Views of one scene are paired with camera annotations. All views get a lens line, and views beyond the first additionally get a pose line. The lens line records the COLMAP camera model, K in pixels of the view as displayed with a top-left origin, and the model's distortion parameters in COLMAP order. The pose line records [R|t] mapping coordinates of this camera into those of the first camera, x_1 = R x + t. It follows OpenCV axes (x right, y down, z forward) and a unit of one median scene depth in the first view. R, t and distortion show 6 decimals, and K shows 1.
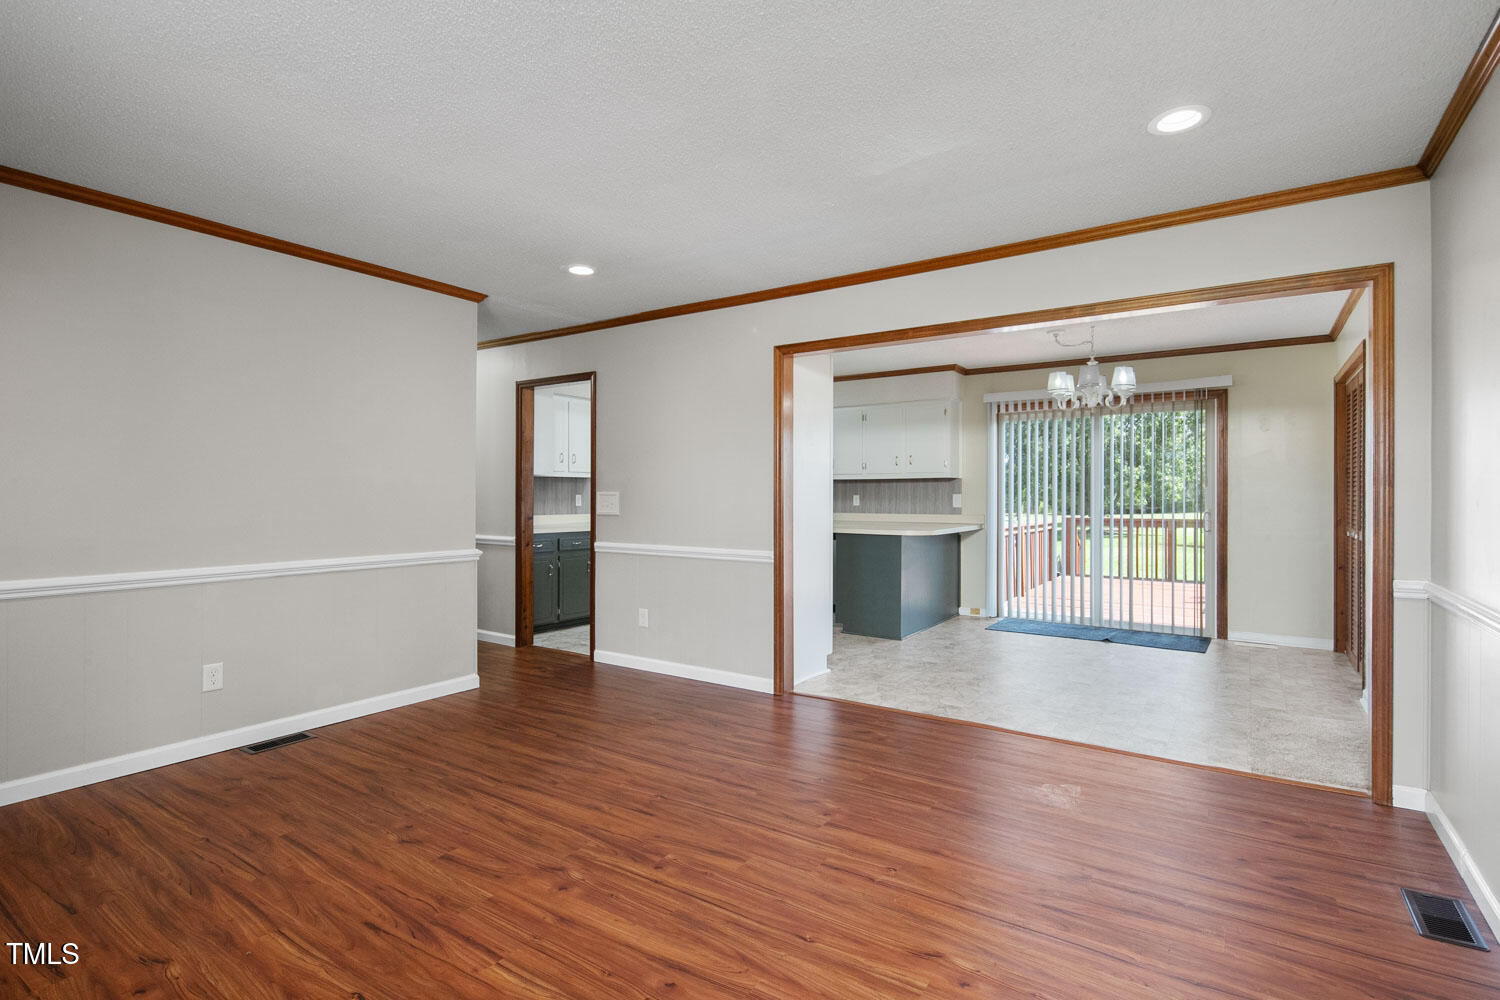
lens RADIAL K [[727.4, 0, 750.0], [0, 727.4, 500.0], [0, 0, 1]] dist [-0.002924, -0.000743]
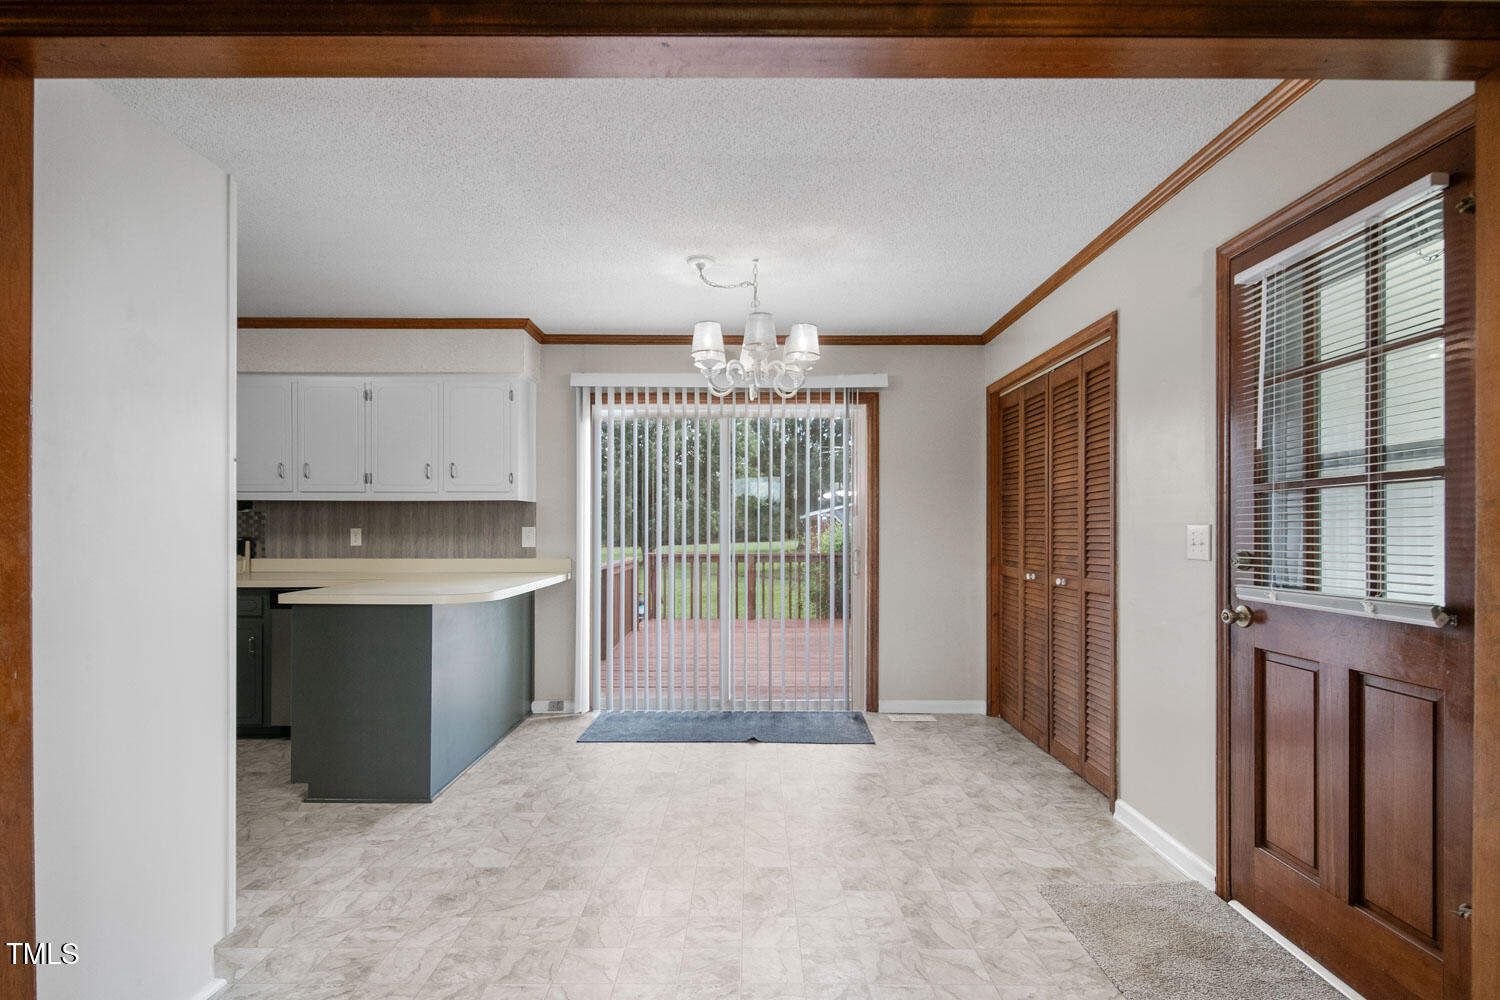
lens RADIAL K [[723.3, 0, 751.5], [0, 723.3, 521.0], [0, 0, 1]] dist [0.000023, 0.000104]
pose [[0.827692, -0.000226, 0.561183, 0.179523], [0.003815, 0.999979, -0.005224, -0.018395], [-0.561170, 0.006464, 0.827675, 0.726637]]
